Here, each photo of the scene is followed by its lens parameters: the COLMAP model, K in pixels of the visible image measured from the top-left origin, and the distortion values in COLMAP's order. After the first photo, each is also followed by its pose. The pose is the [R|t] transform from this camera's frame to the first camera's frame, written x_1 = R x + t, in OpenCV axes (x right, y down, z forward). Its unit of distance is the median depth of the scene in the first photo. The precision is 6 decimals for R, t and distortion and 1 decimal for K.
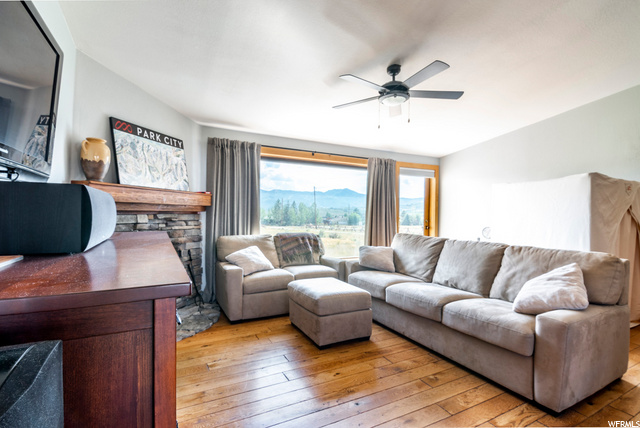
lens RADIAL K [[309.3, 0, 320.0], [0, 309.3, 214.0], [0, 0, 1]] dist [-0.000676, -0.000442]
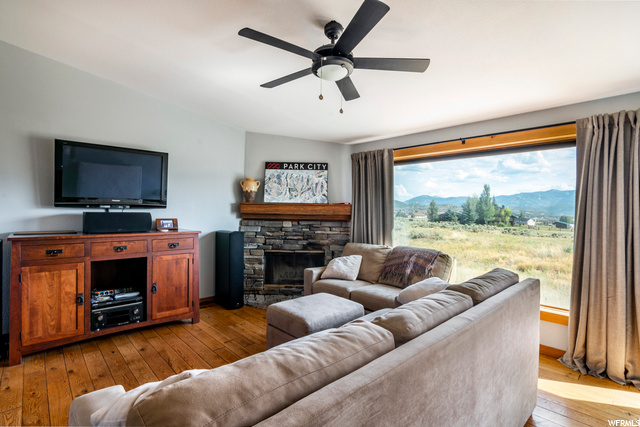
lens RADIAL K [[309.3, 0, 320.0], [0, 309.3, 213.5], [0, 0, 1]] dist [-0.000676, -0.000442]
pose [[0.260207, 0.001573, -0.965552, 0.793668], [-0.014925, 0.999886, -0.002393, -0.030800], [0.965437, 0.015033, 0.260201, 0.675150]]
